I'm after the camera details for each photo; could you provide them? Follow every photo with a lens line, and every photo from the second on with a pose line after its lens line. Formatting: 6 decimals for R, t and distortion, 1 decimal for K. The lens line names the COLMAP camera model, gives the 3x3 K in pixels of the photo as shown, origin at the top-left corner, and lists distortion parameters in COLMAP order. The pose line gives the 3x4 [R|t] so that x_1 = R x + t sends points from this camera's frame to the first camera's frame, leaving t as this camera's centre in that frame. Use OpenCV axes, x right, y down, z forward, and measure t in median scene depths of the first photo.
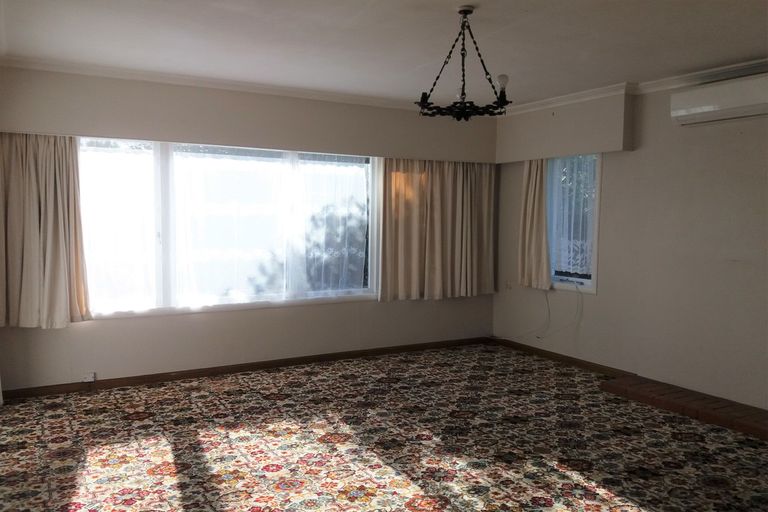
lens RADIAL K [[628.7, 0, 376.7], [0, 628.7, 251.7], [0, 0, 1]] dist [0.142482, -0.278237]
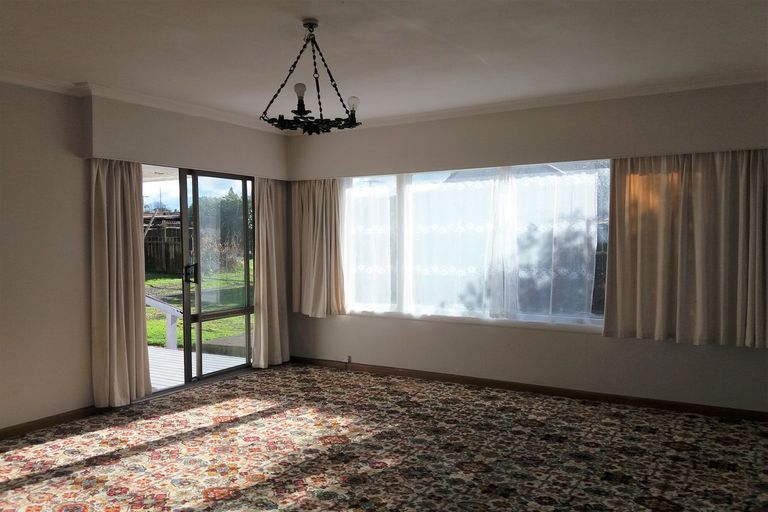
lens RADIAL K [[628.7, 0, 376.7], [0, 628.7, 251.7], [0, 0, 1]] dist [0.142482, -0.278237]
pose [[0.495217, 0.009369, -0.868719, 0.725965], [-0.036669, 0.999276, -0.010127, -0.013193], [0.867995, 0.036870, 0.495202, 0.417762]]
